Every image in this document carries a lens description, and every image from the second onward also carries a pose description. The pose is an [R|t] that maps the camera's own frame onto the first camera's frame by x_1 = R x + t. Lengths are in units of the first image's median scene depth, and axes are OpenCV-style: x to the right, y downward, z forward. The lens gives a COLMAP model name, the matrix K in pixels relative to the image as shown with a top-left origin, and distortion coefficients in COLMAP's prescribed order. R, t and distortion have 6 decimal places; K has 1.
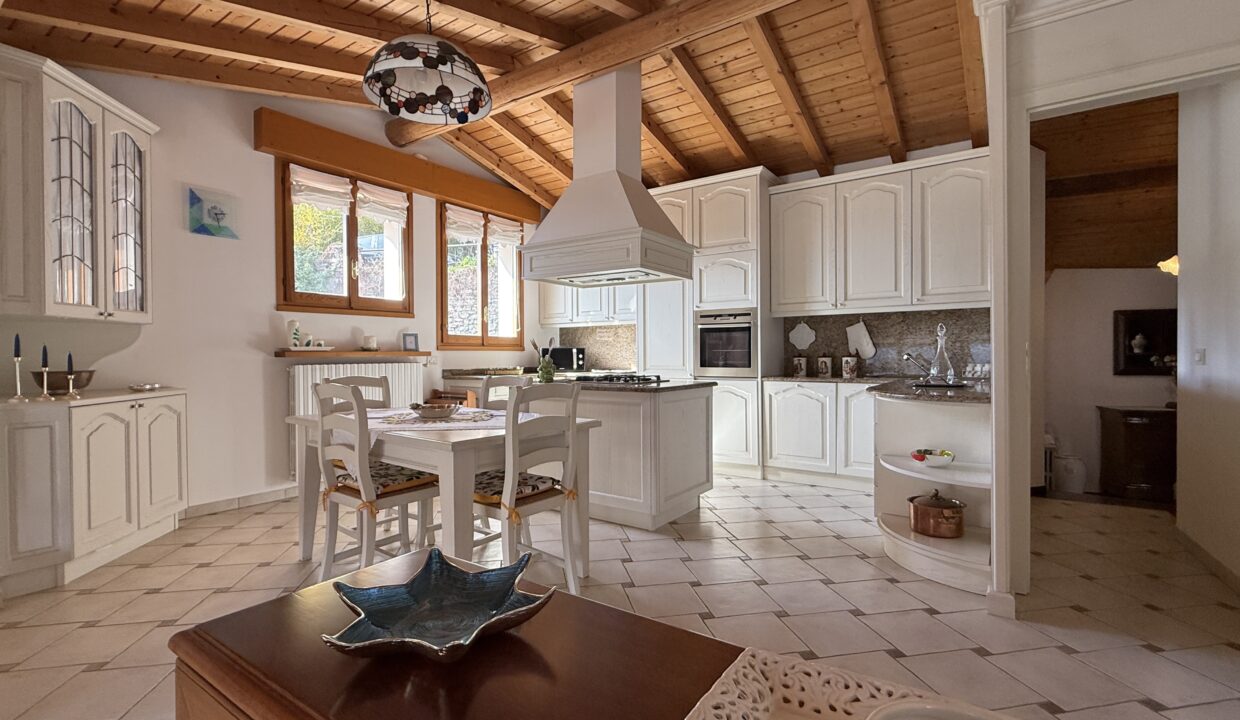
lens RADIAL K [[547.2, 0, 620.0], [0, 547.2, 360.0], [0, 0, 1]] dist [-0.000058, 0.000212]
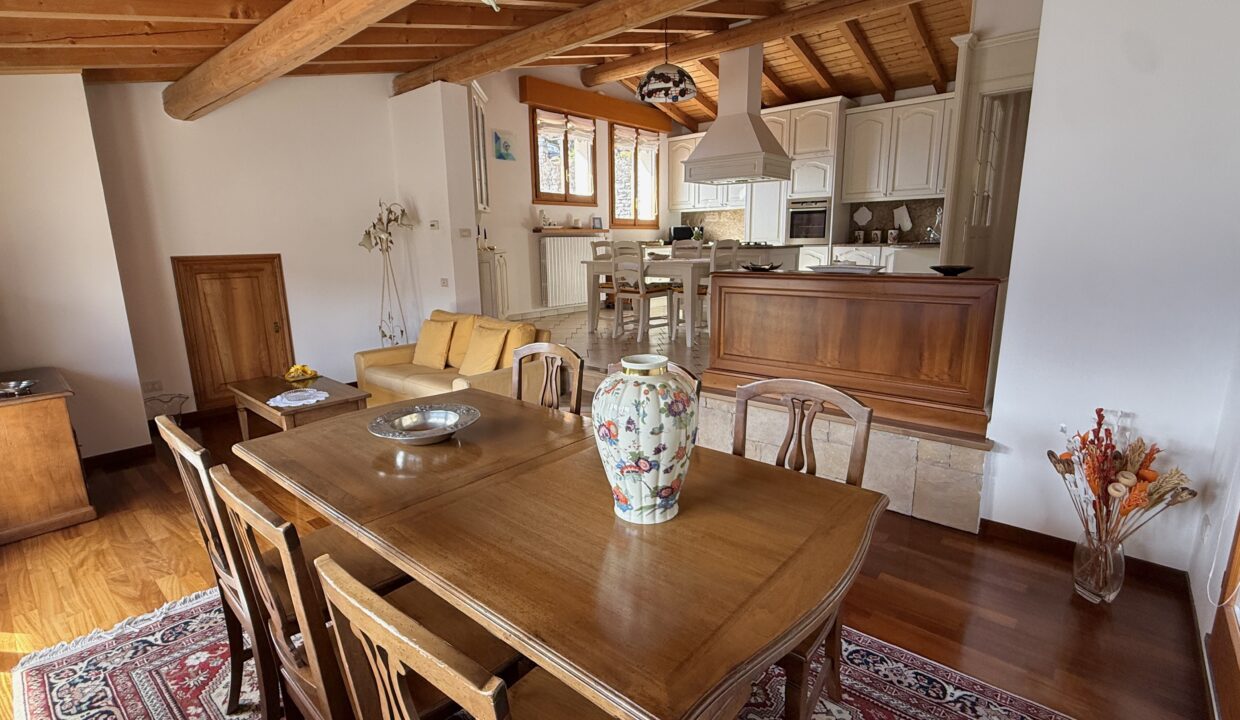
lens RADIAL K [[569.4, 0, 620.0], [0, 569.4, 360.0], [0, 0, 1]] dist [0.000513, -0.000183]
pose [[0.994195, 0.014315, -0.106632, -0.156550], [0.006910, 0.980568, 0.196056, 0.033890], [0.107367, -0.195655, 0.974778, -0.685040]]
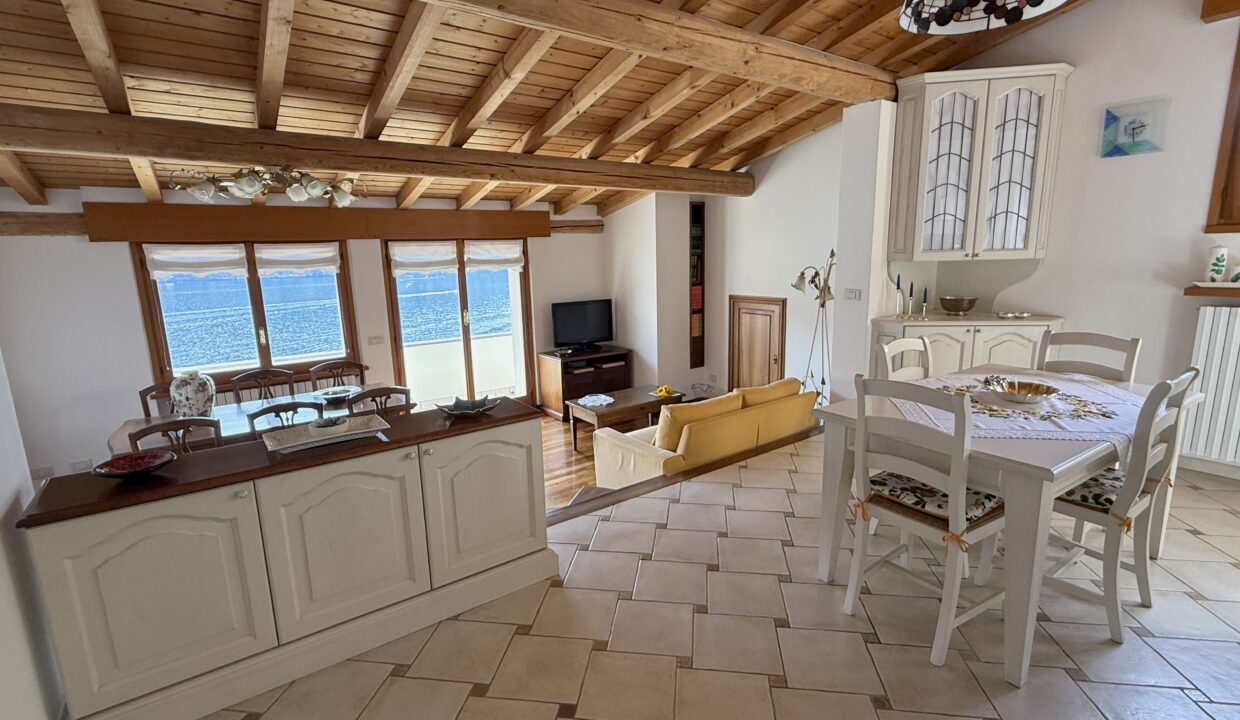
lens RADIAL K [[569.4, 0, 620.0], [0, 569.4, 360.0], [0, 0, 1]] dist [0.000513, -0.000183]
pose [[-0.326341, 0.194592, -0.925006, 0.388357], [0.017008, 0.979631, 0.200083, -0.081704], [0.945099, 0.049563, -0.323003, 0.441433]]
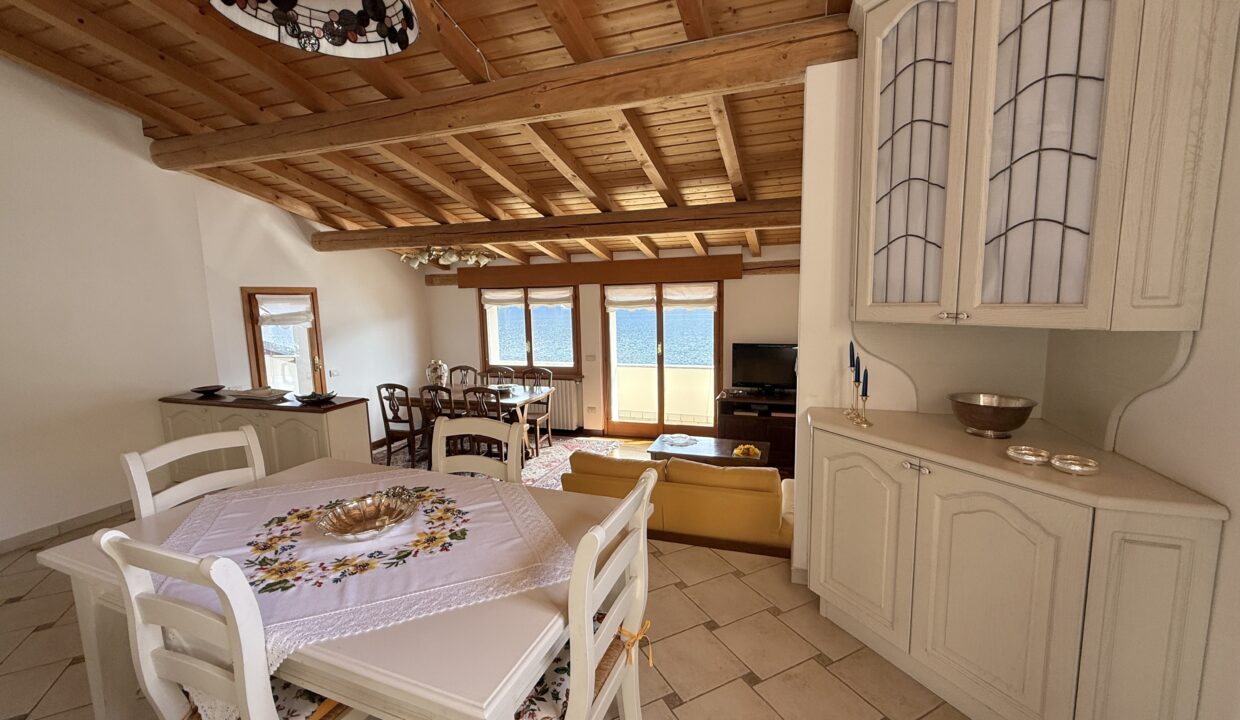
lens RADIAL K [[495.7, 0, 616.9], [0, 495.7, 358.6], [0, 0, 1]] dist [0.001116, 0.000213]
pose [[-0.962929, 0.062386, -0.262442, -0.279057], [0.027039, 0.990312, 0.136200, -0.080409], [0.268397, 0.124055, -0.955287, 0.953829]]
